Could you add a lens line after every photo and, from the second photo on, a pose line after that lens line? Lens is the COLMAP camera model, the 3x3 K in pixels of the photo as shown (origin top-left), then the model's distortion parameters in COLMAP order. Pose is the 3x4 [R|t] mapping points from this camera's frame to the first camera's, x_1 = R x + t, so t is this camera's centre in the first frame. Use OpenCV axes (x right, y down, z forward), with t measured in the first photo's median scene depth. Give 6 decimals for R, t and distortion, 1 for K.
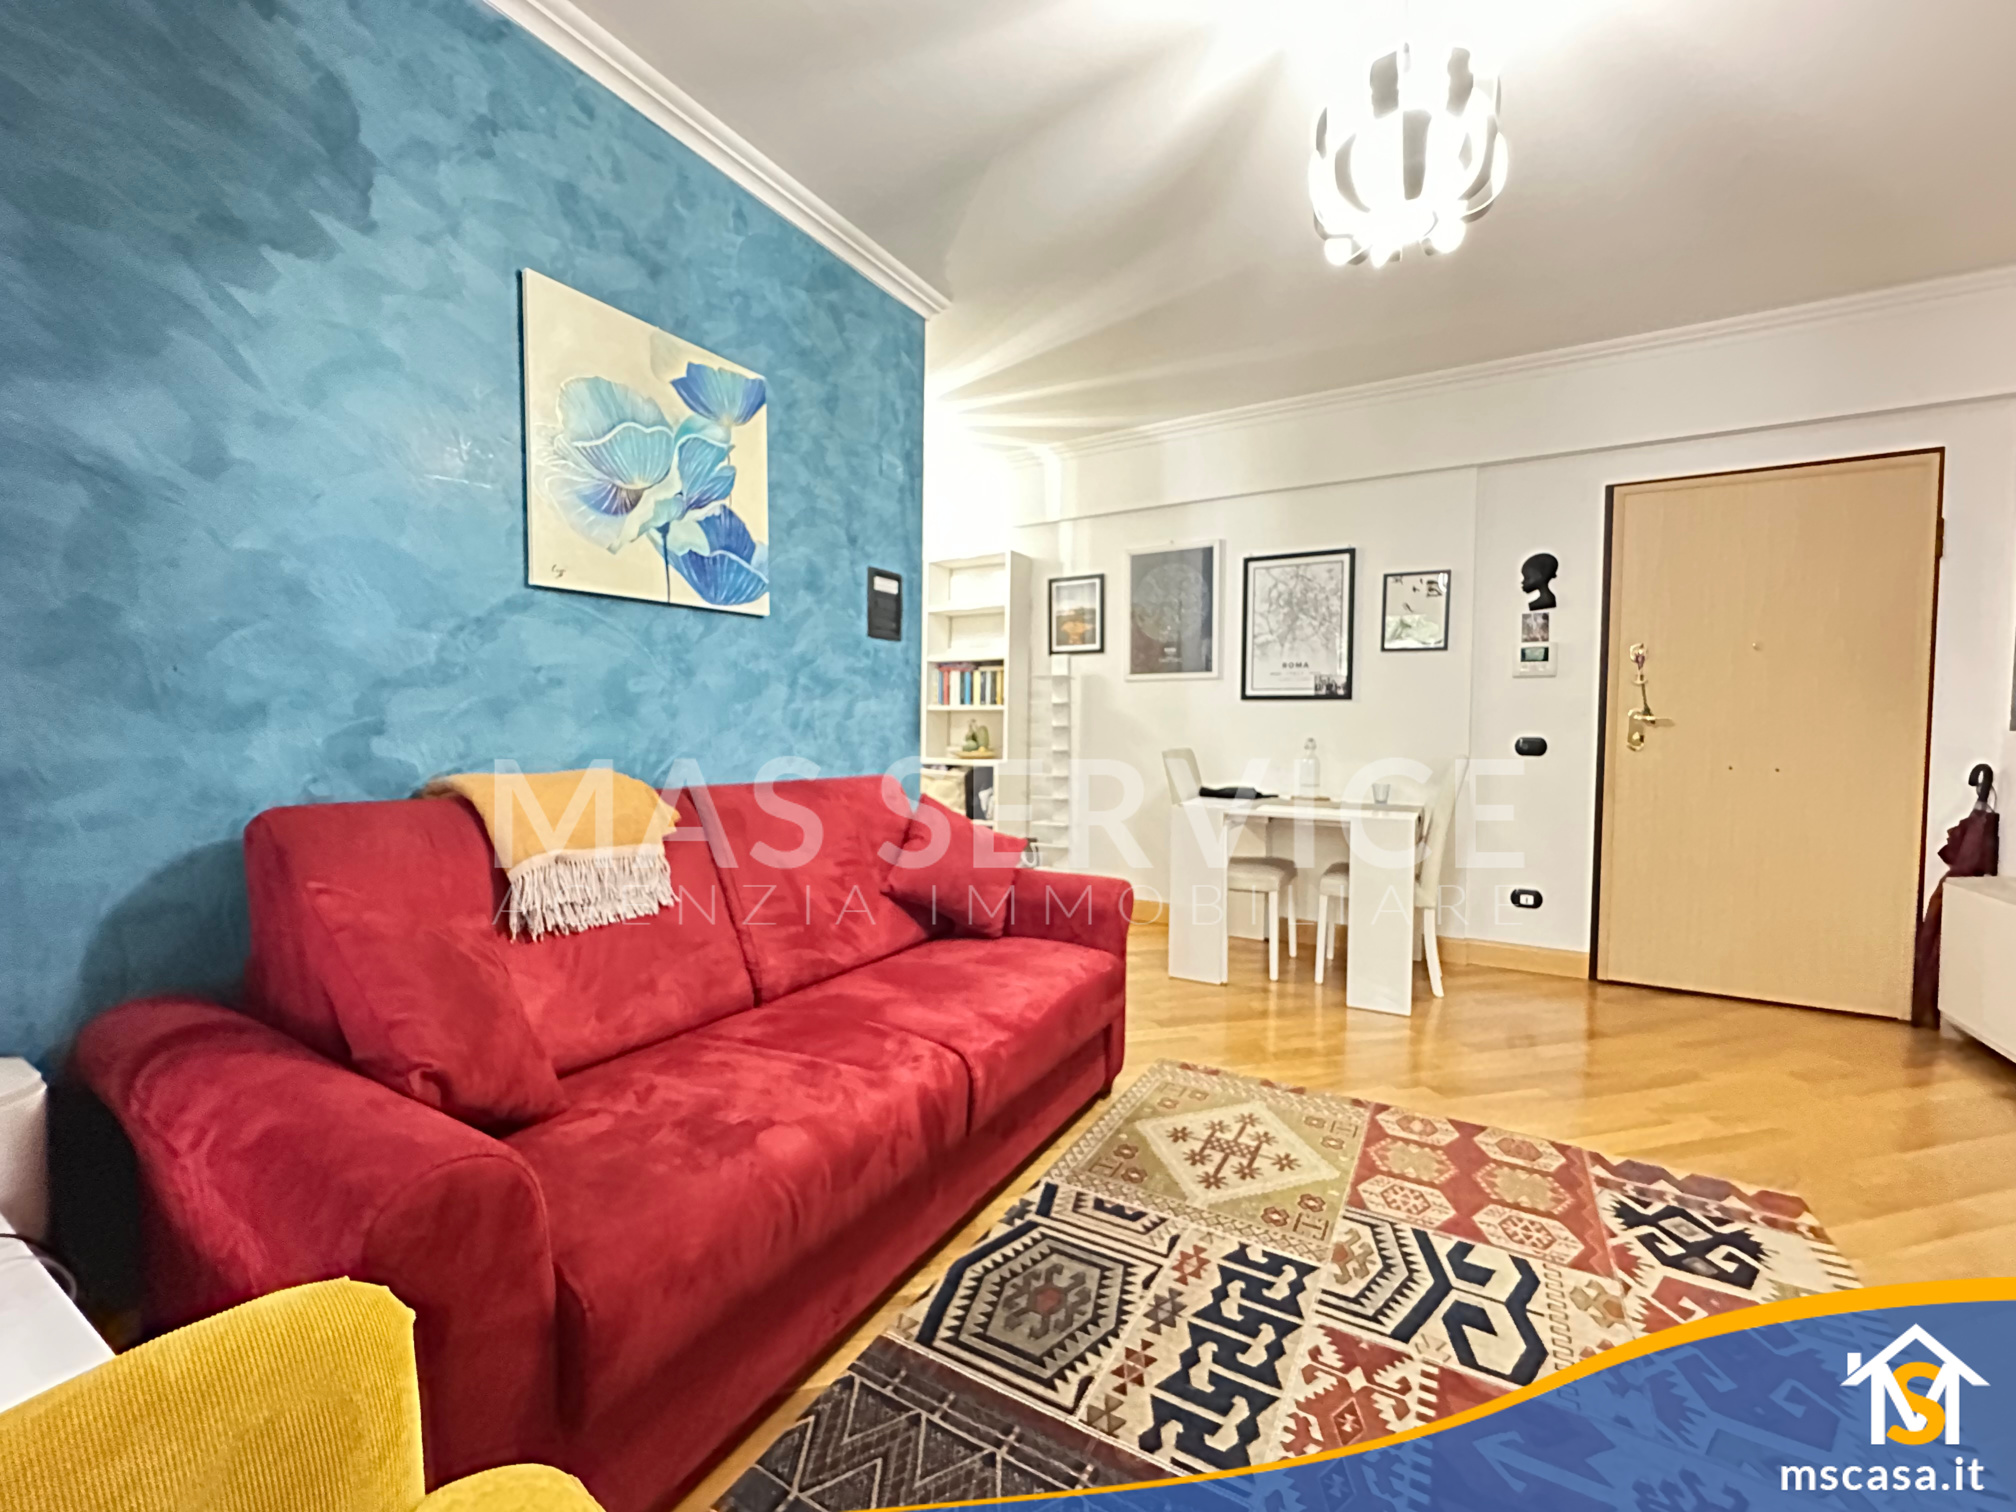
lens RADIAL K [[806.2, 0, 1011.7], [0, 806.2, 756.3], [0, 0, 1]] dist [-0.005327, 0.000972]
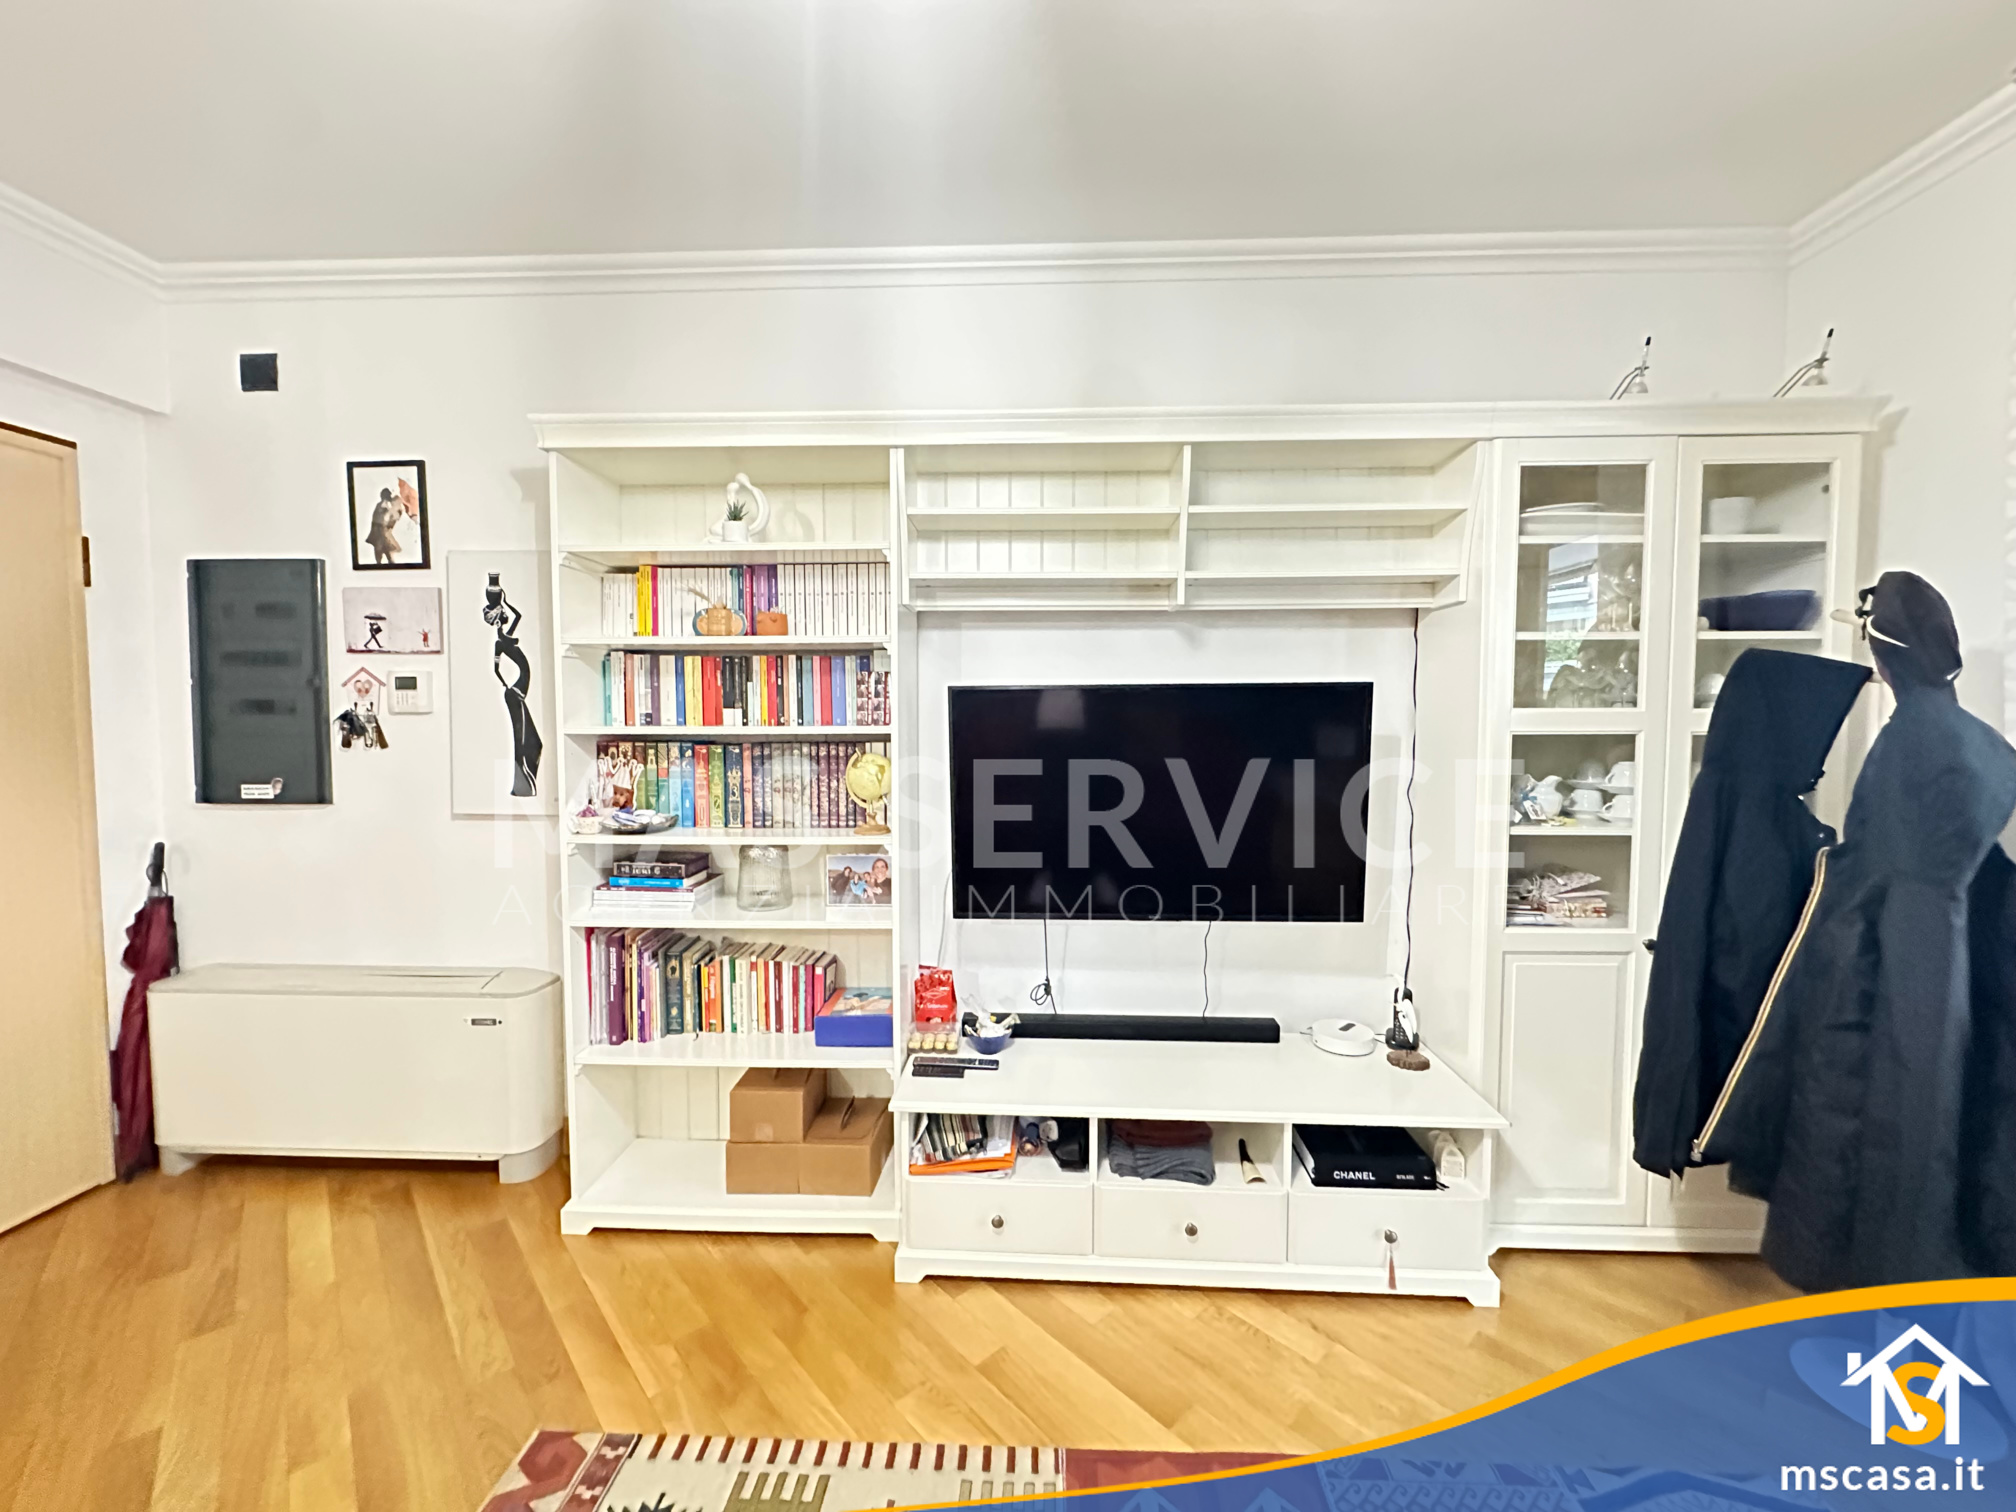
lens RADIAL K [[806.2, 0, 1006.4], [0, 806.2, 753.3], [0, 0, 1]] dist [-0.005327, 0.000972]
pose [[-0.466274, -0.050737, 0.883184, 0.063060], [0.029165, 0.996930, 0.072669, -0.164201], [-0.884159, 0.059642, -0.463363, 0.804709]]
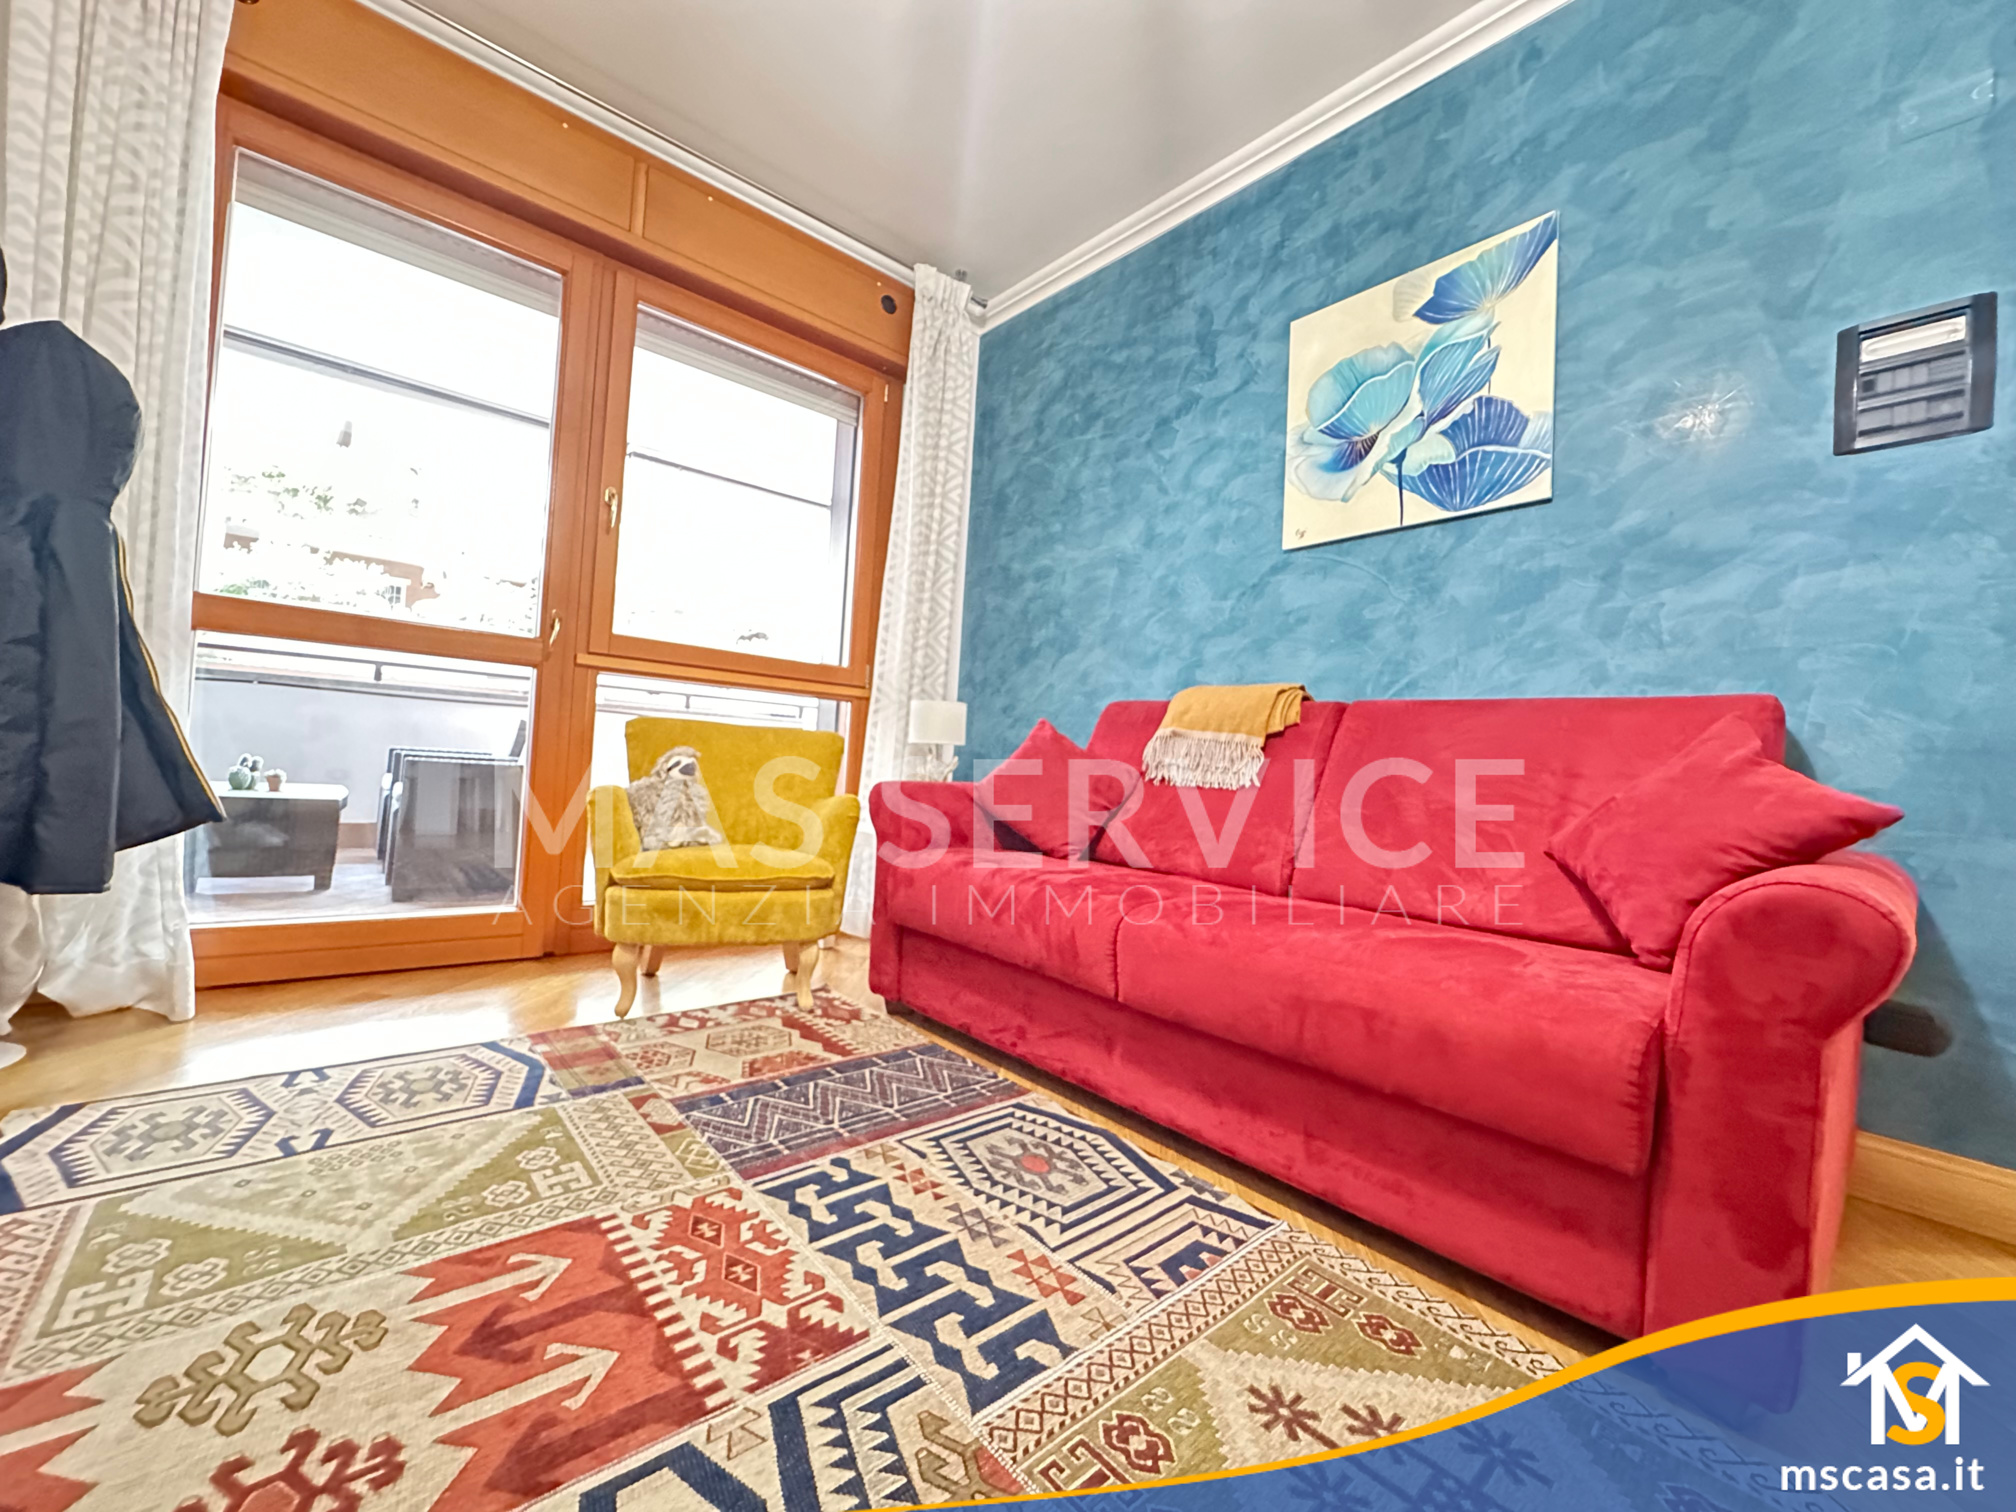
lens RADIAL K [[806.2, 0, 1009.1], [0, 806.2, 753.6], [0, 0, 1]] dist [-0.005327, 0.000972]
pose [[-0.316683, -0.042480, -0.947580, 0.680096], [-0.098375, 0.995080, -0.011732, 0.154953], [0.943416, 0.089502, -0.319304, 0.872944]]
